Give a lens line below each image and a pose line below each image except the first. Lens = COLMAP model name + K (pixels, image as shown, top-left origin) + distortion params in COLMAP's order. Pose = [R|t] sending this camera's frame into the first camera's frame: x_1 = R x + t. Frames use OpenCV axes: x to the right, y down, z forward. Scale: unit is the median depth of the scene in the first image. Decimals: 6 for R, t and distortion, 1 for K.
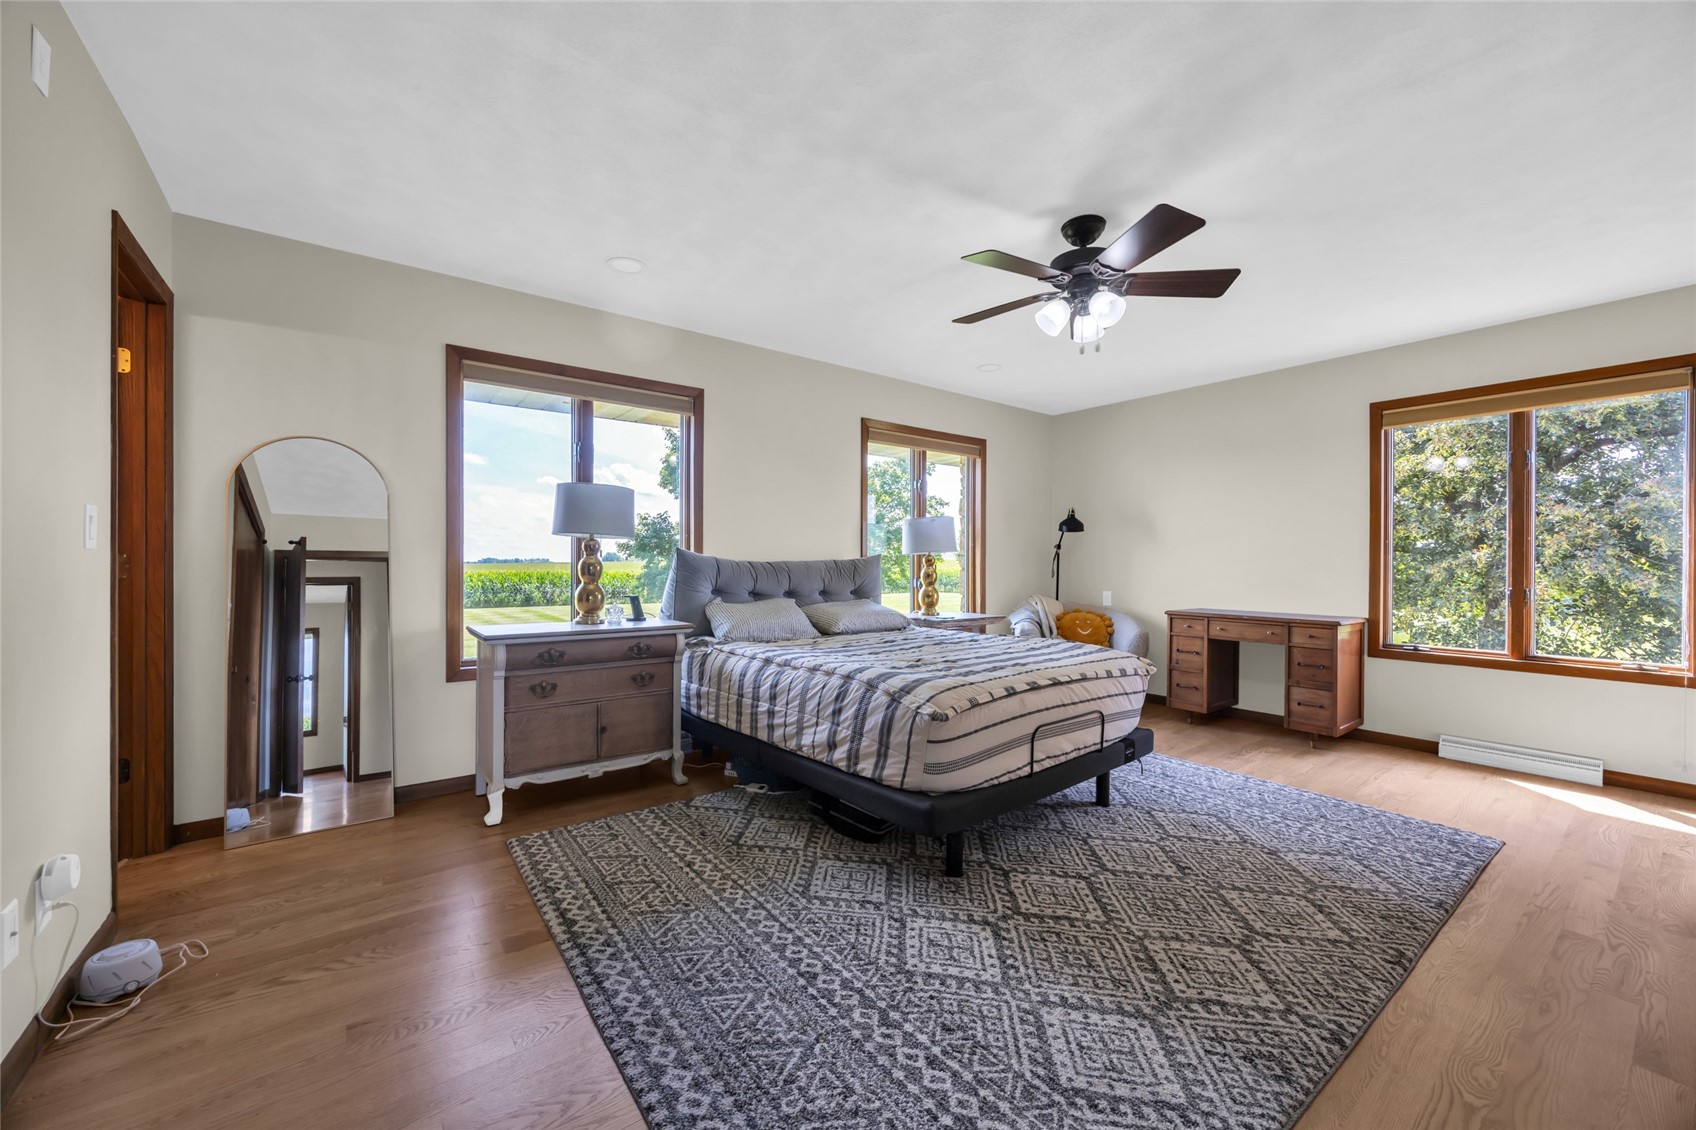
lens RADIAL K [[656.1, 0, 848.0], [0, 656.1, 565.0], [0, 0, 1]] dist [0.000287, 0.000008]
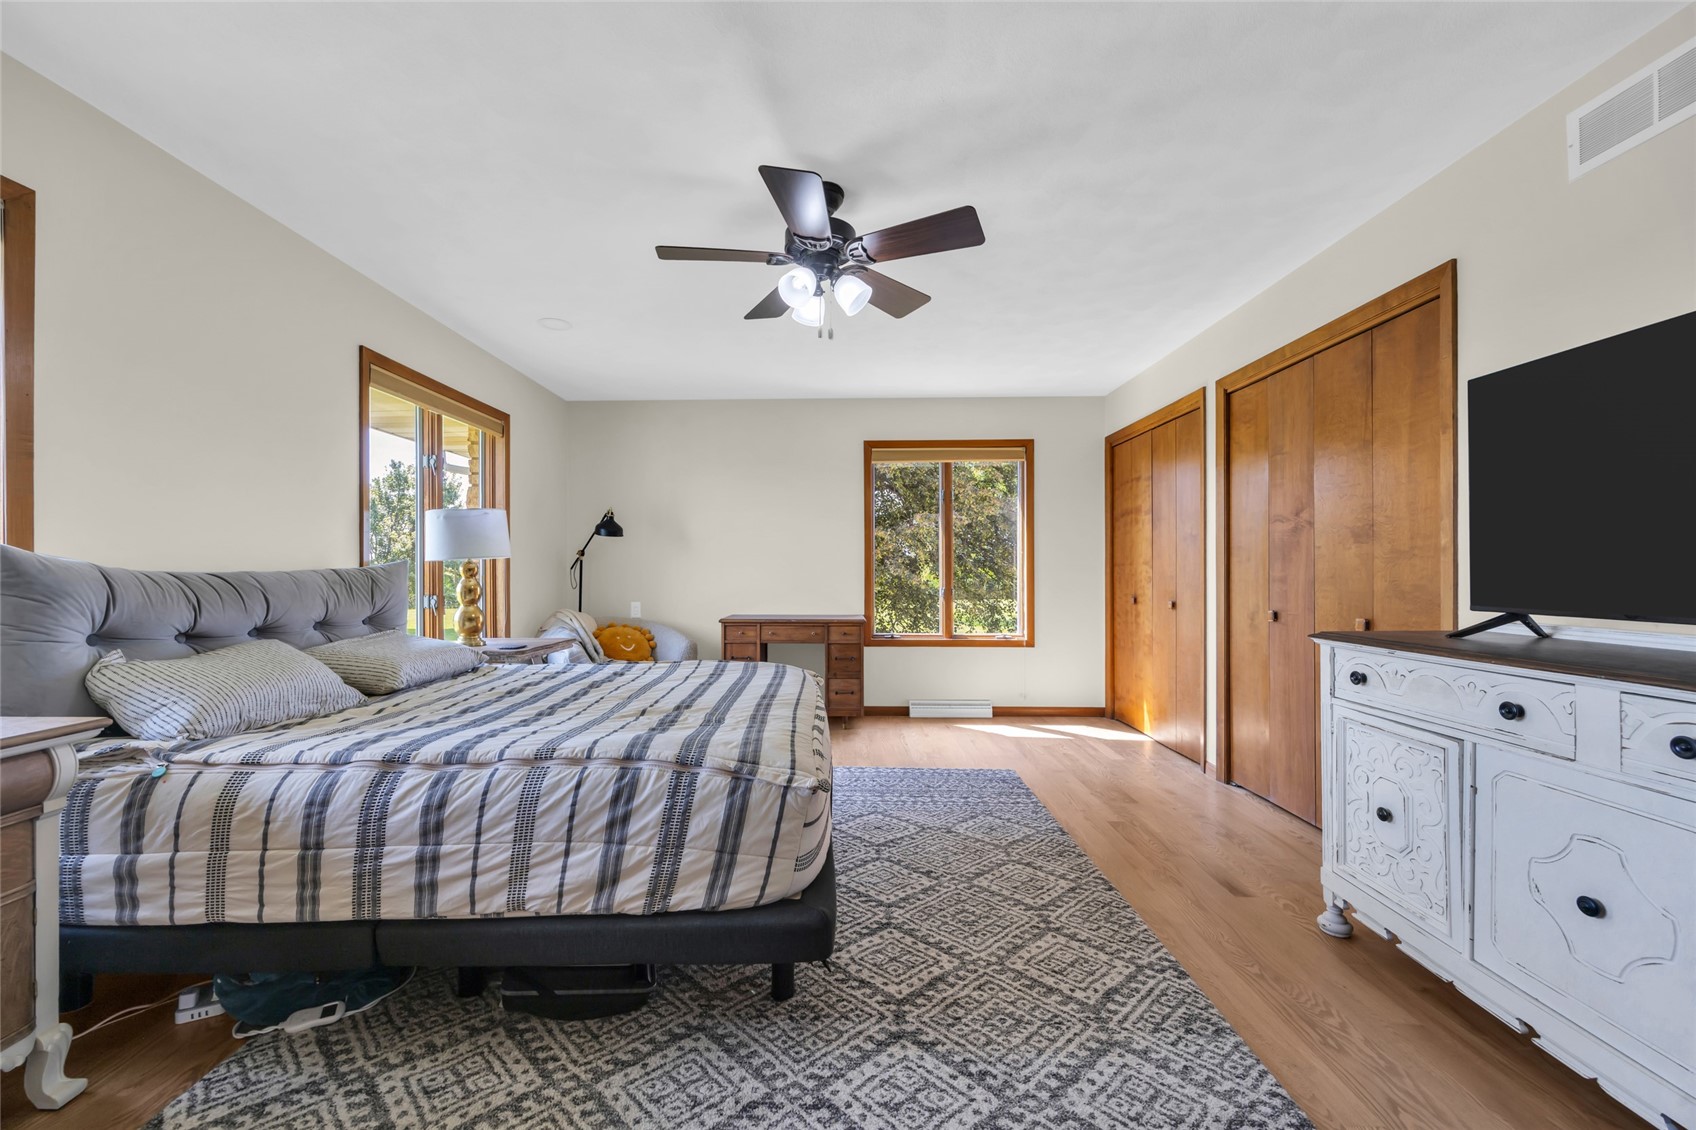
lens RADIAL K [[662.0, 0, 844.7], [0, 662.0, 569.5], [0, 0, 1]] dist [-0.001777, 0.000334]
pose [[0.629490, -0.003919, 0.776999, -0.311207], [0.008135, 0.999966, -0.001547, -0.003952], [-0.776966, 0.007295, 0.629500, 0.397004]]
